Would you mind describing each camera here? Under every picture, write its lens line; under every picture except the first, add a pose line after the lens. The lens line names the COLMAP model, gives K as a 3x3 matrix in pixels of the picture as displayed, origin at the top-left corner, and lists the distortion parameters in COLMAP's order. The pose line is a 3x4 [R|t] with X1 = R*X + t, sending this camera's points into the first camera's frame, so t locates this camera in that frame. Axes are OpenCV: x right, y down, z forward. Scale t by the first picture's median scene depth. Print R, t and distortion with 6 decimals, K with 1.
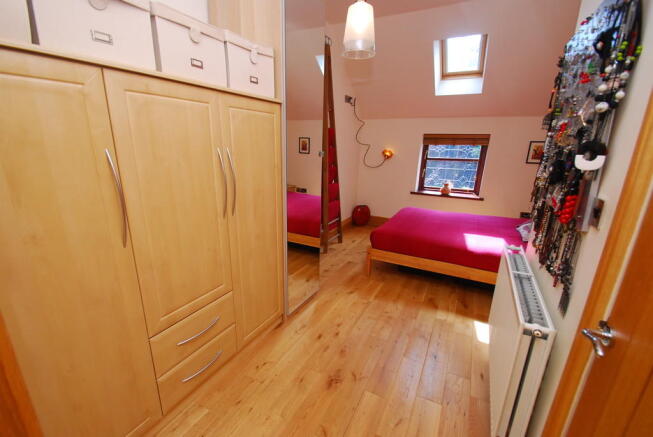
lens RADIAL K [[284.5, 0, 319.6], [0, 284.5, 227.3], [0, 0, 1]] dist [0.002847, -0.010827]
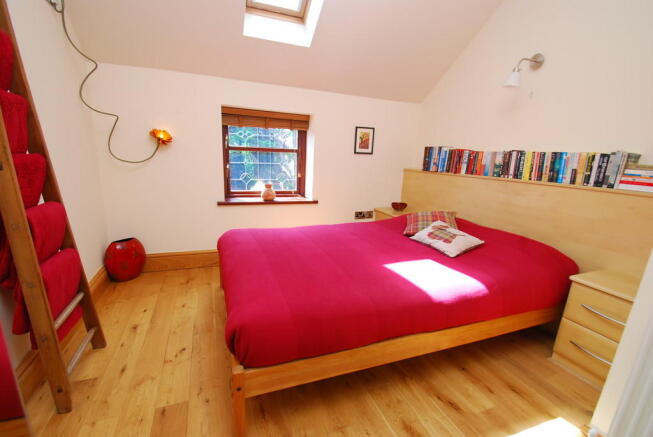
lens RADIAL K [[284.5, 0, 319.6], [0, 284.5, 227.3], [0, 0, 1]] dist [0.002847, -0.010827]
pose [[0.647308, -0.177080, 0.741374, 0.006621], [0.182872, 0.980311, 0.074482, -0.081483], [-0.739967, 0.087364, 0.666946, 0.465271]]
